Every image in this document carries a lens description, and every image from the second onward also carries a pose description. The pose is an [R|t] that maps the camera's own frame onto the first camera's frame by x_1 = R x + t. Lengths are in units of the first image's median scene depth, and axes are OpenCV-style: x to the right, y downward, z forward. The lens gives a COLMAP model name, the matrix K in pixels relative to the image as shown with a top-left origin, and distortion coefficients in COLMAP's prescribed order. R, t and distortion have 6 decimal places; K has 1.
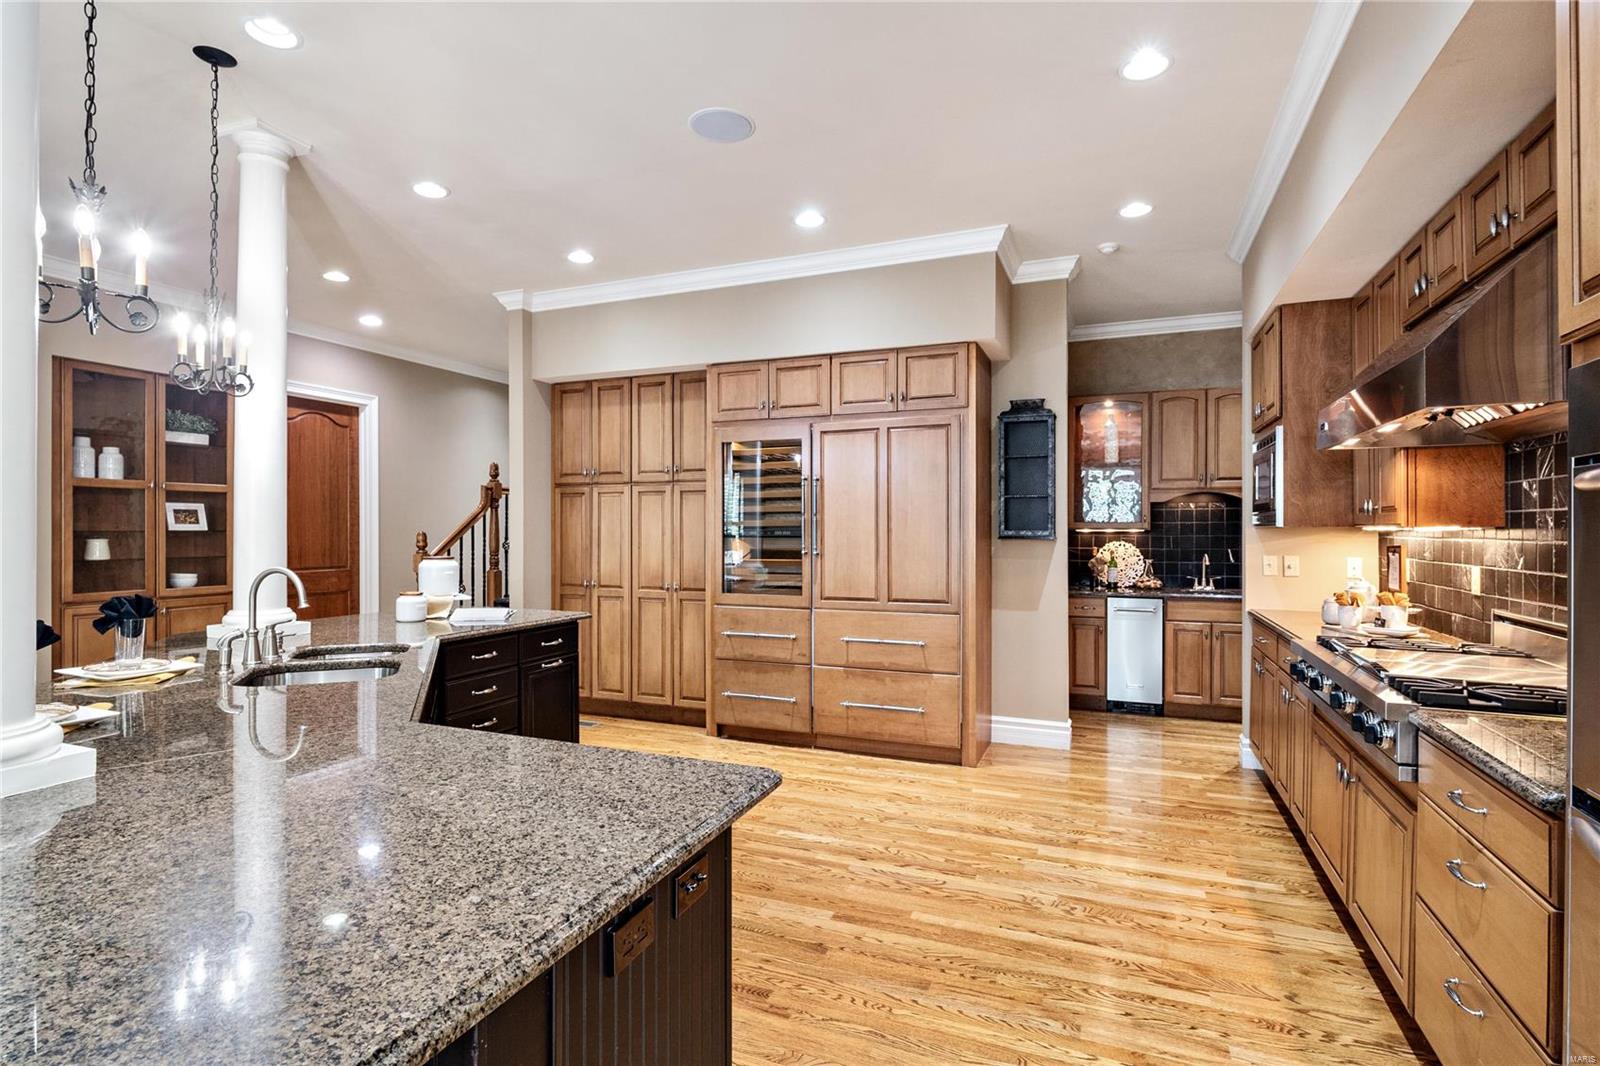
lens RADIAL K [[783.2, 0, 806.5], [0, 783.2, 538.3], [0, 0, 1]] dist [0.004010, -0.000782]
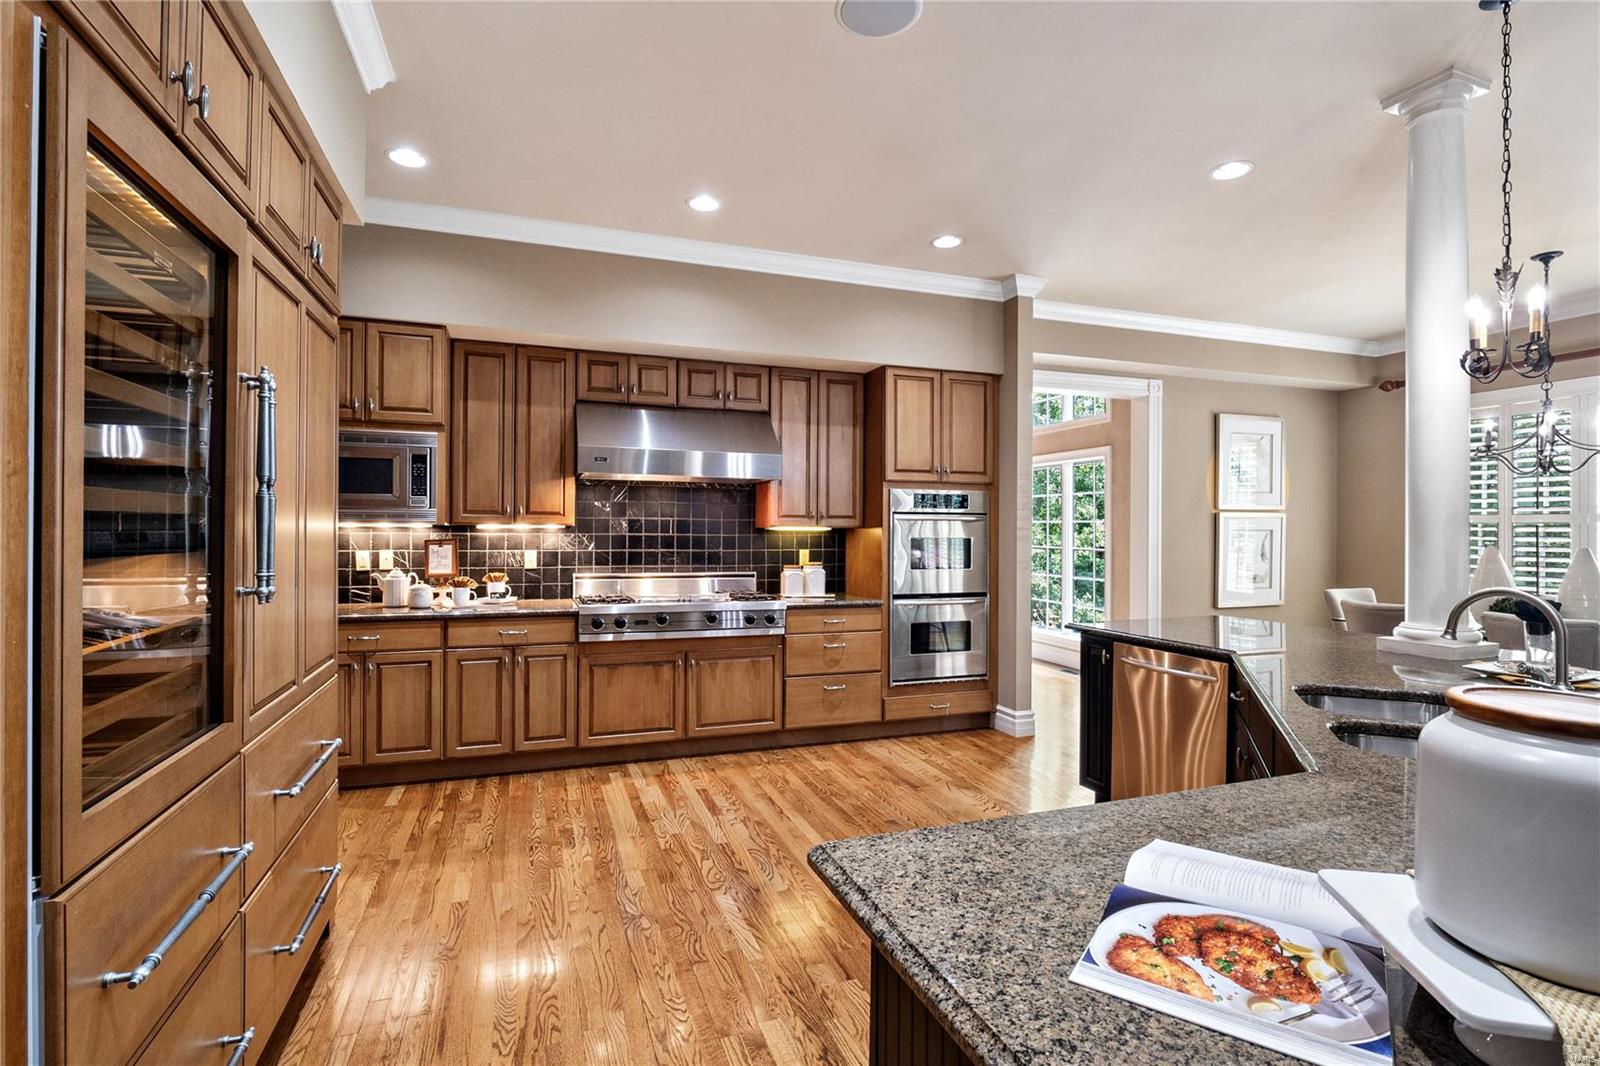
lens RADIAL K [[740.7, 0, 802.2], [0, 740.7, 535.0], [0, 0, 1]] dist [-0.016359, 0.003291]
pose [[-0.670765, -0.011938, 0.741574, -0.362146], [-0.002624, 0.999902, 0.013724, -0.009910], [-0.741665, 0.007259, -0.670731, 0.933132]]
